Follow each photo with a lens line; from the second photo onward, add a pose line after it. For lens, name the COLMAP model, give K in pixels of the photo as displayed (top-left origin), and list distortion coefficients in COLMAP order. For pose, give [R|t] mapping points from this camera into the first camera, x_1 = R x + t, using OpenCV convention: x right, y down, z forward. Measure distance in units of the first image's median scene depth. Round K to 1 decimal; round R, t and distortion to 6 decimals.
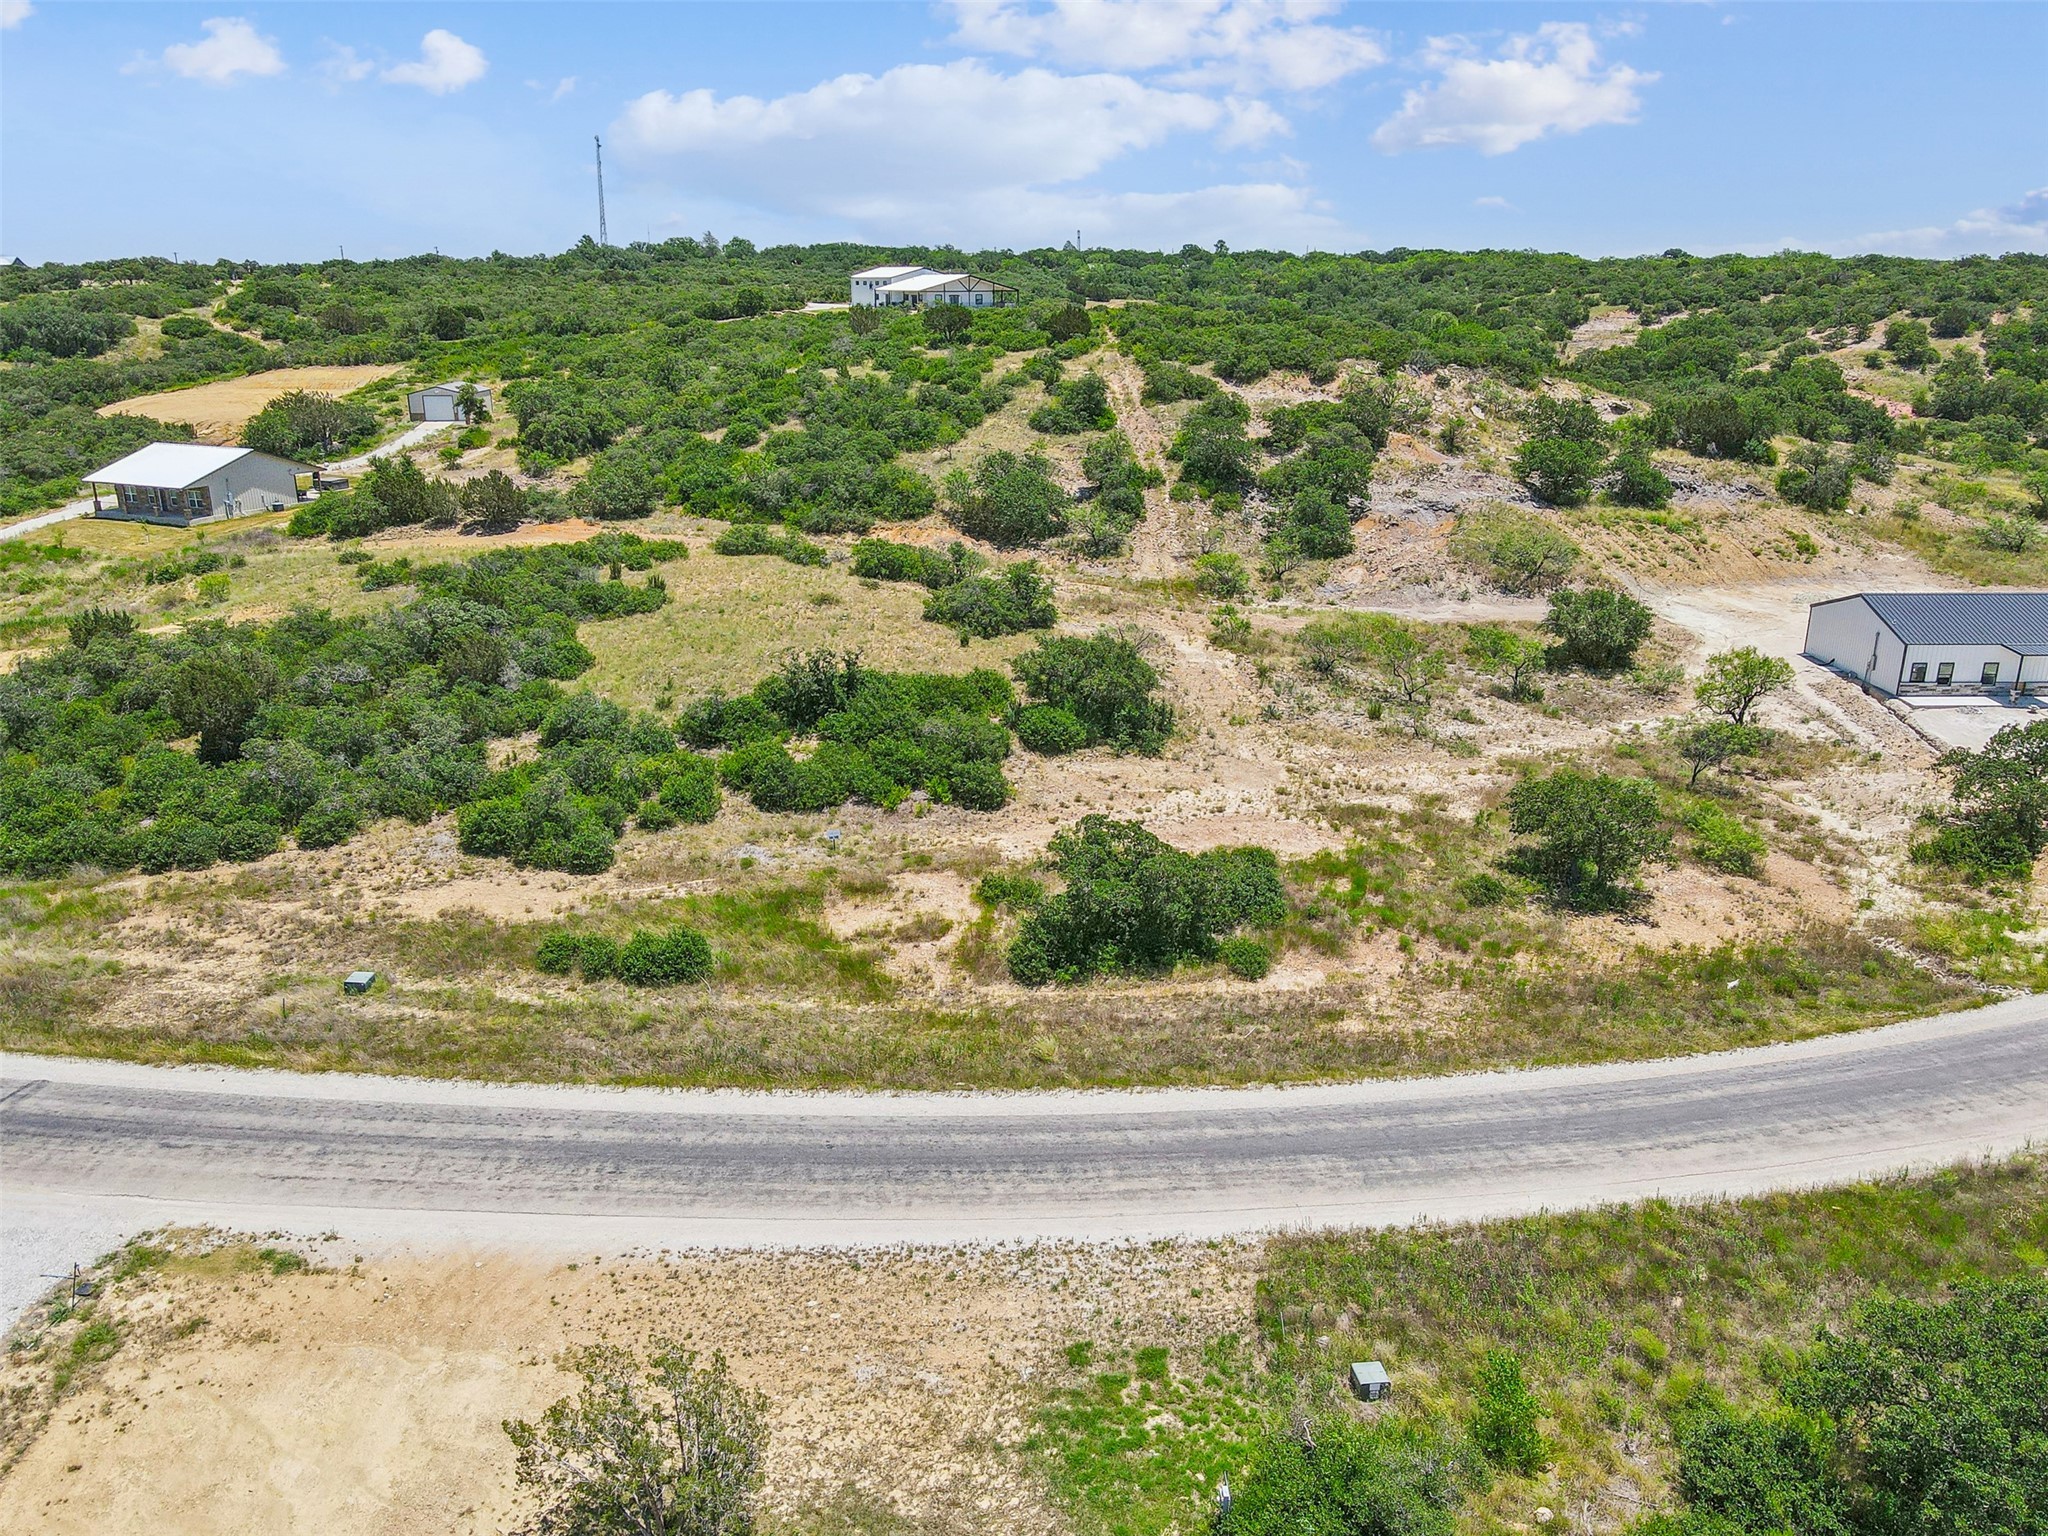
lens RADIAL K [[1503.3, 0, 1026.1], [0, 1503.3, 811.9], [0, 0, 1]] dist [0.019374, 0.008394]
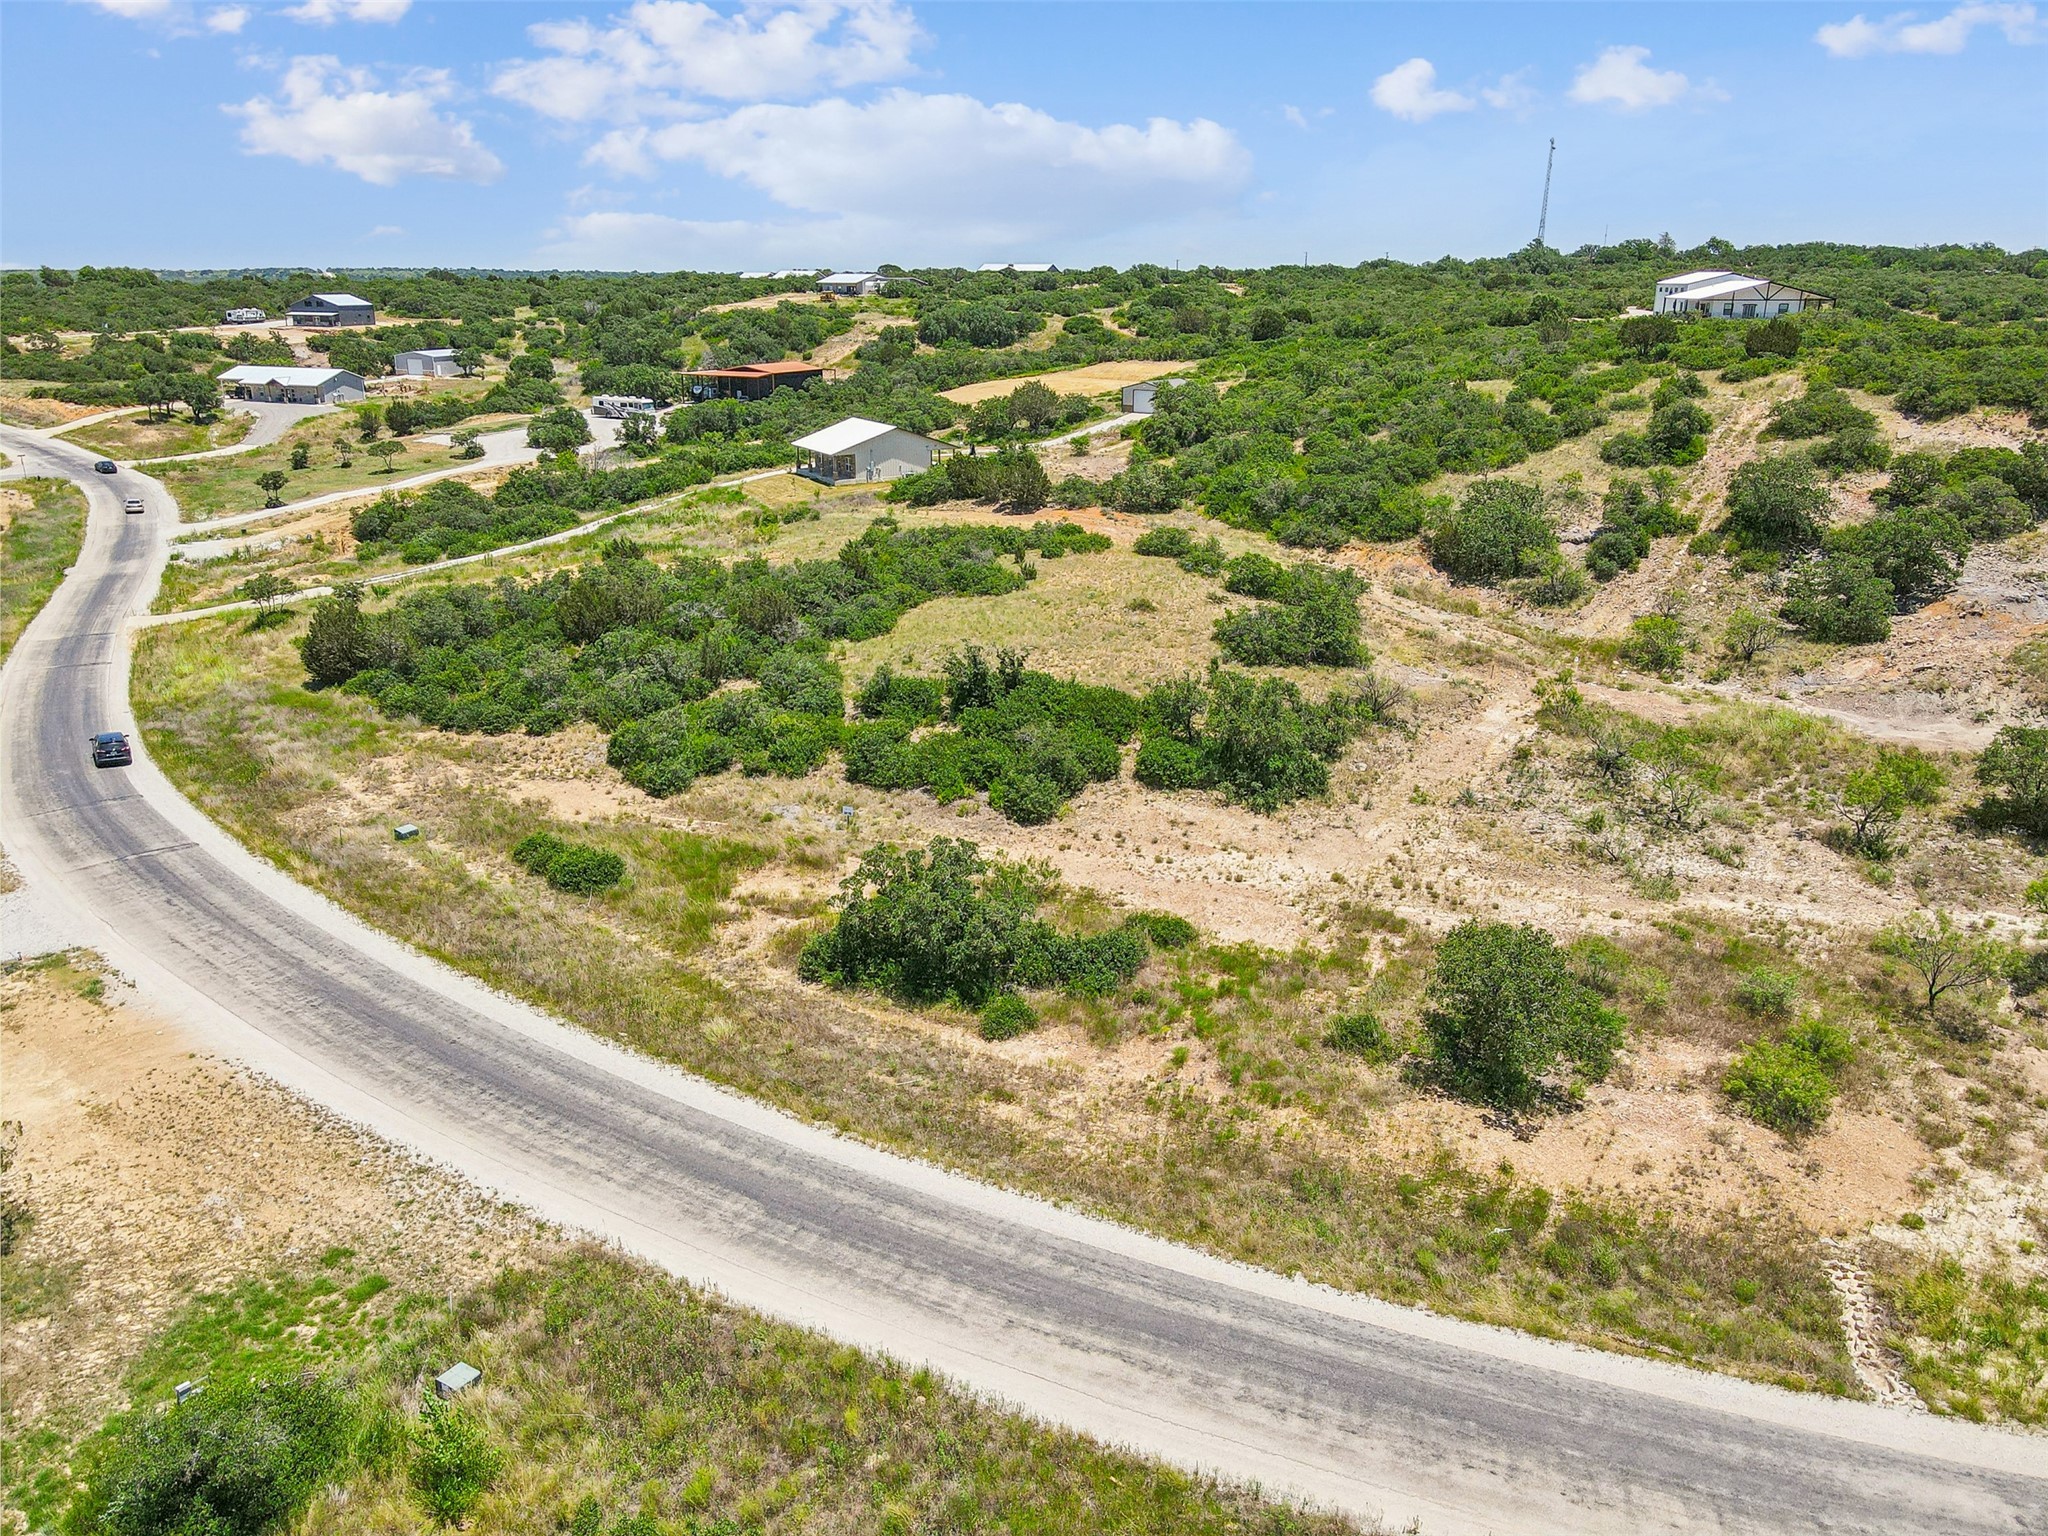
lens RADIAL K [[1525.5, 0, 1024.0], [0, 1525.5, 768.0], [0, 0, 1]] dist [0.001158, 0.033565]
pose [[0.797757, 0.190888, -0.571966, 0.573705], [-0.208230, 0.977425, 0.035774, -0.077800], [0.565883, 0.090561, 0.819497, 0.186607]]
